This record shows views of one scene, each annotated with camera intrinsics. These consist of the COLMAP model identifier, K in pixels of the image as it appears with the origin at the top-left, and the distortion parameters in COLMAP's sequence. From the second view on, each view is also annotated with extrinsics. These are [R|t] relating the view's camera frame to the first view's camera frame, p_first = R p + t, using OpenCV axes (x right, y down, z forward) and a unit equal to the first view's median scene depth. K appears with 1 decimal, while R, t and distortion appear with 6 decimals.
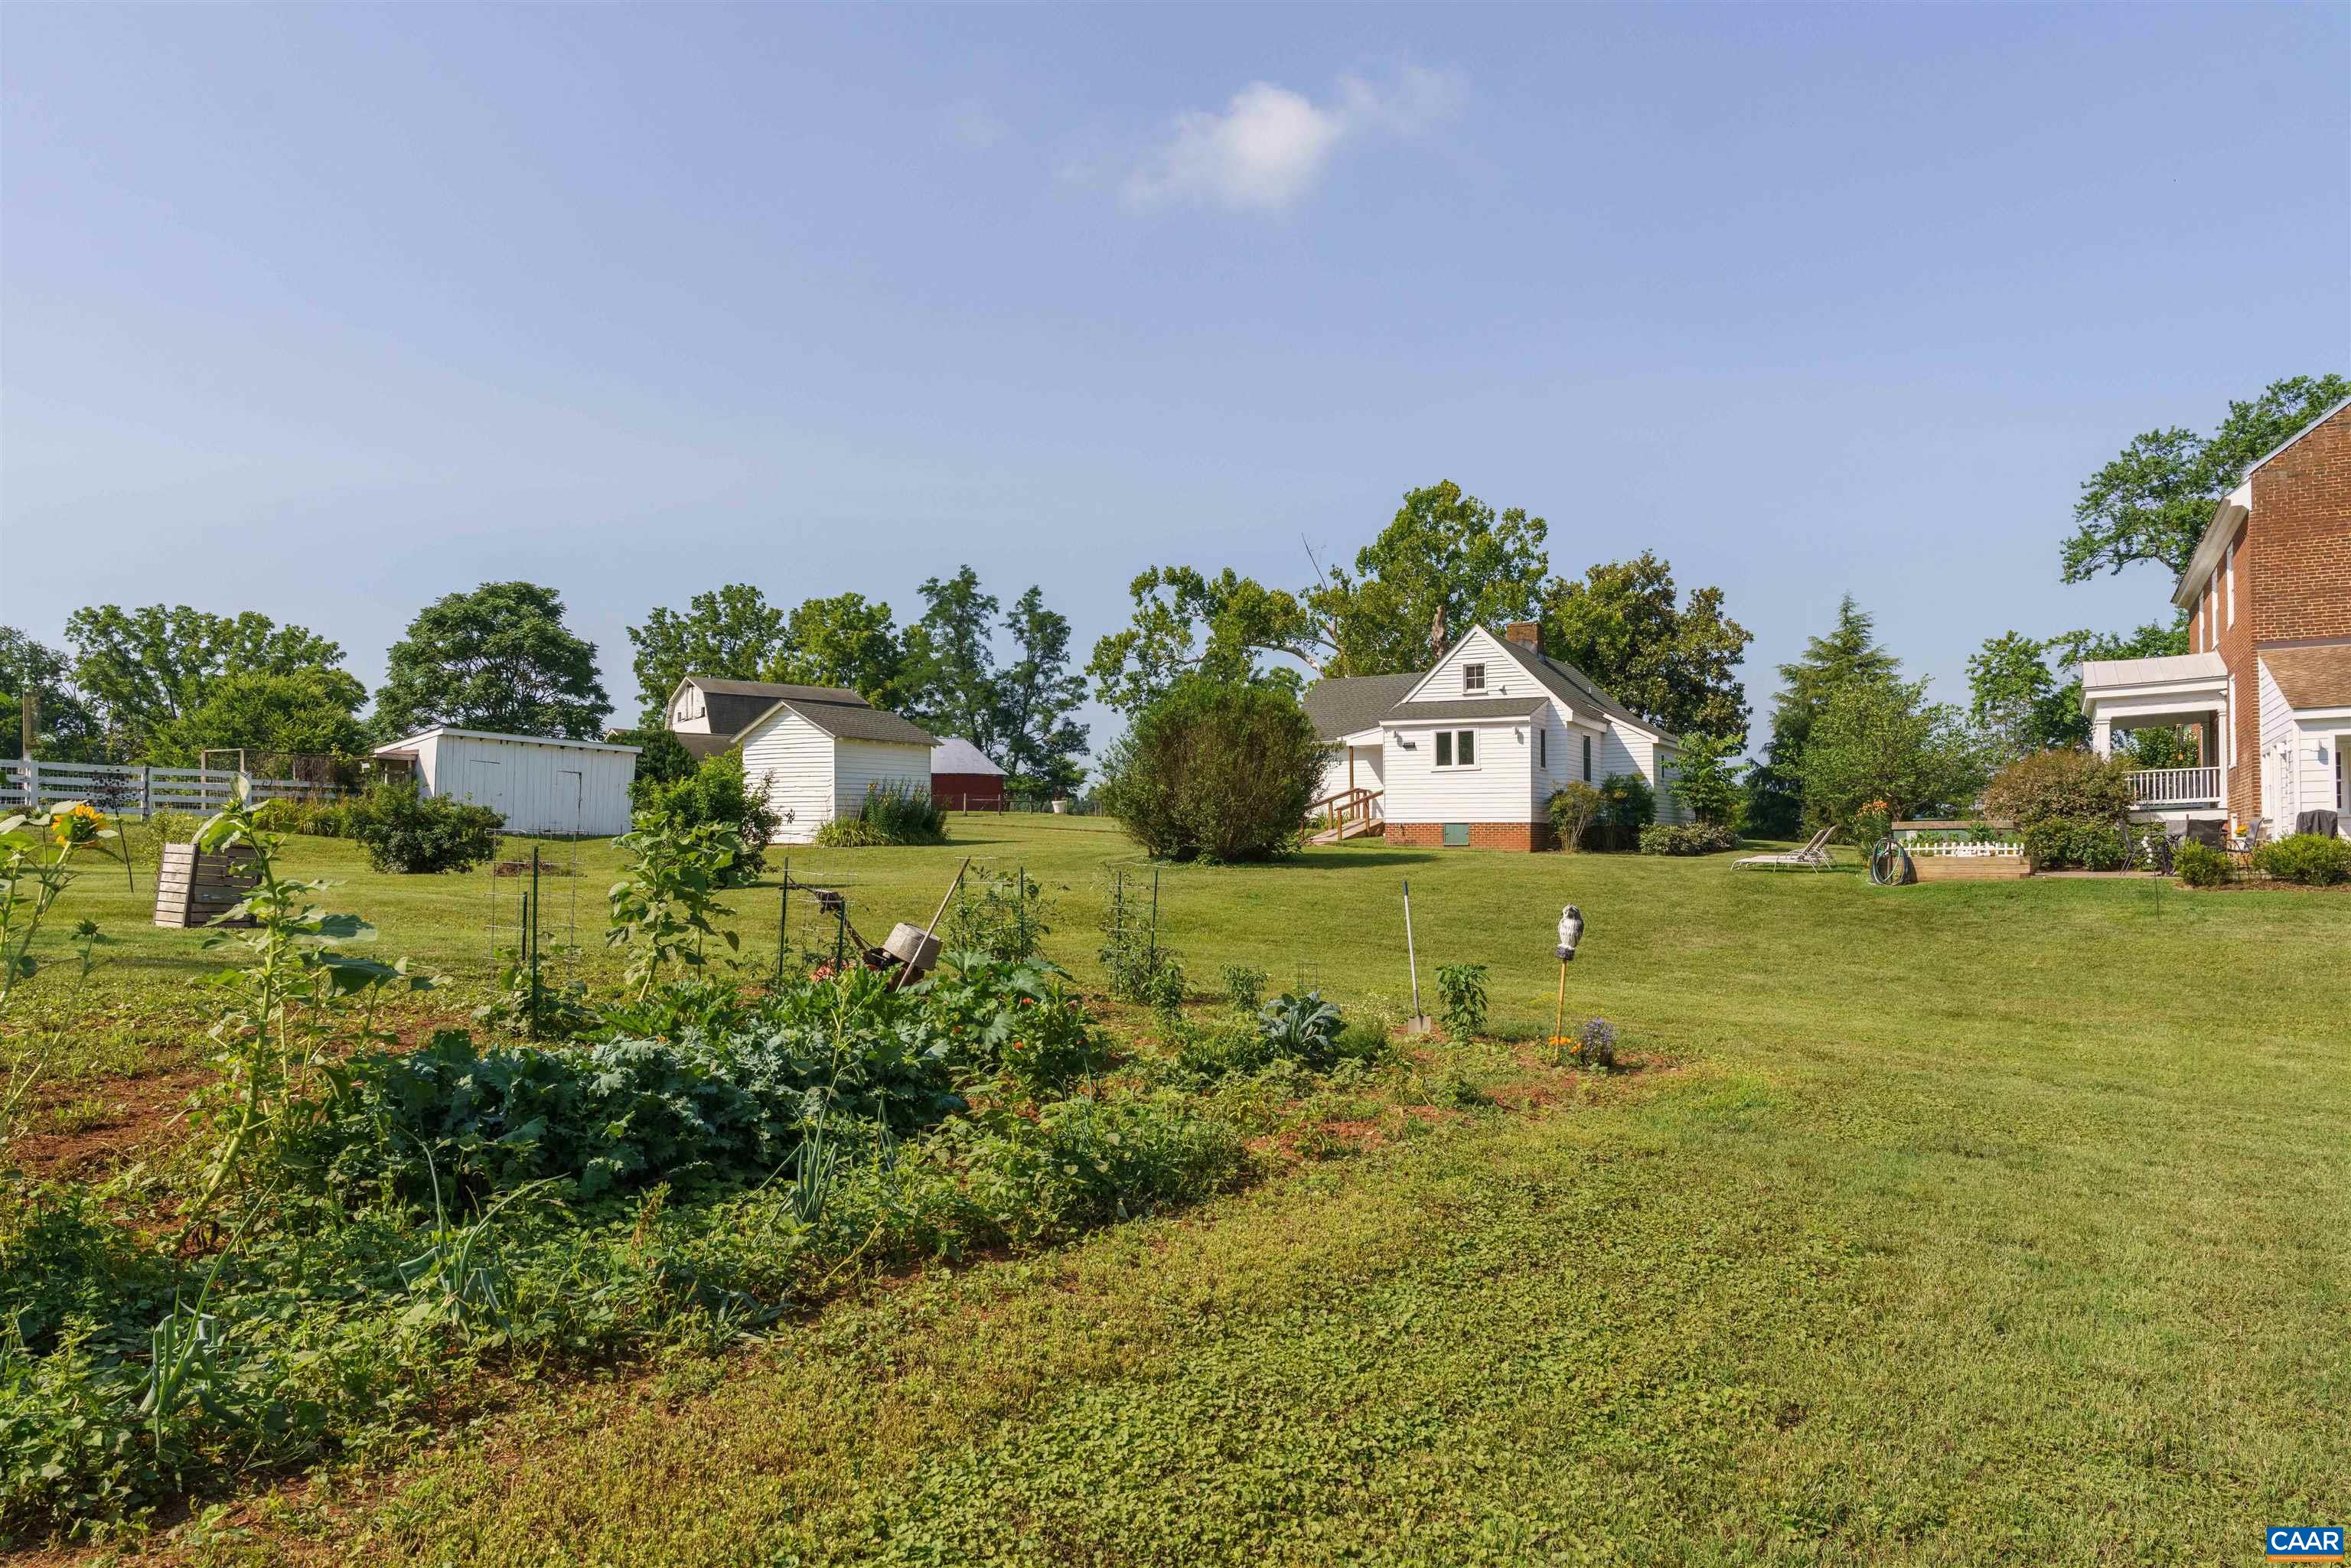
lens RADIAL K [[1568.4, 0, 1174.7], [0, 1568.4, 785.3], [0, 0, 1]] dist [0.000544, -0.001092]
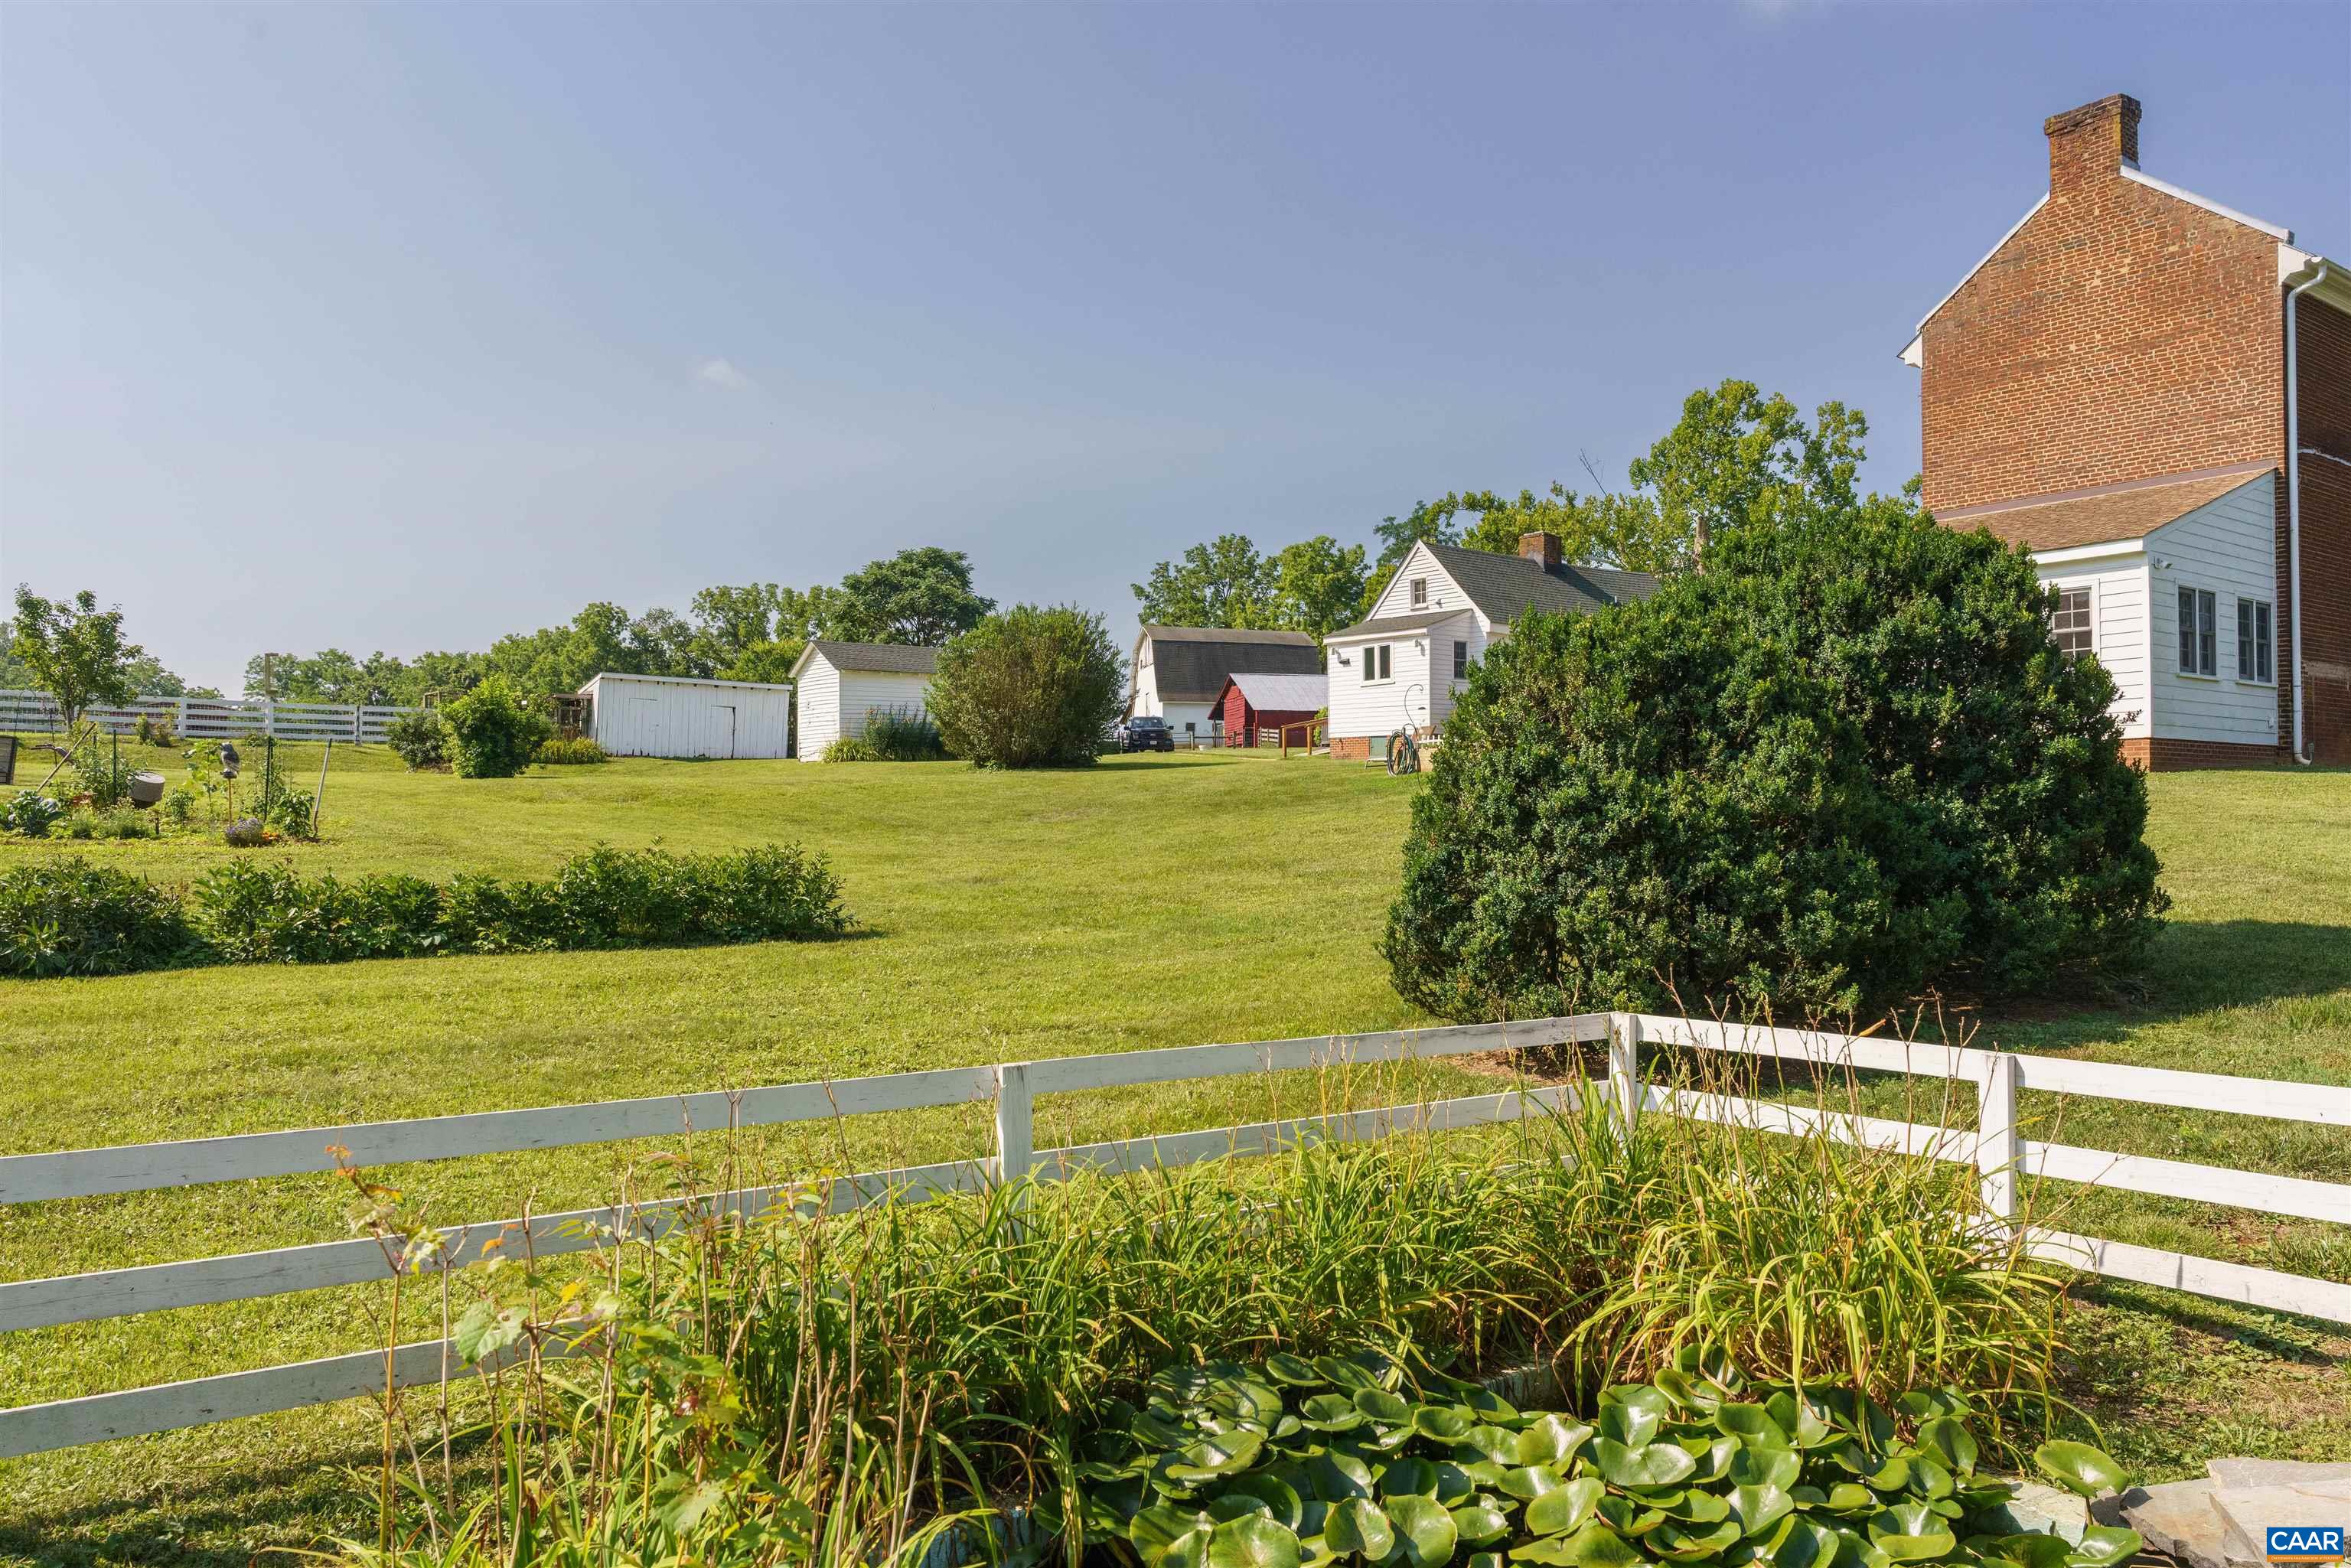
lens RADIAL K [[1594.9, 0, 1174.1], [0, 1594.9, 789.2], [0, 0, 1]] dist [0.006222, -0.000592]
pose [[0.924755, -0.002004, -0.380557, 0.445603], [0.016079, 0.999299, 0.033809, 0.021450], [0.380222, -0.037384, 0.924139, -0.021514]]
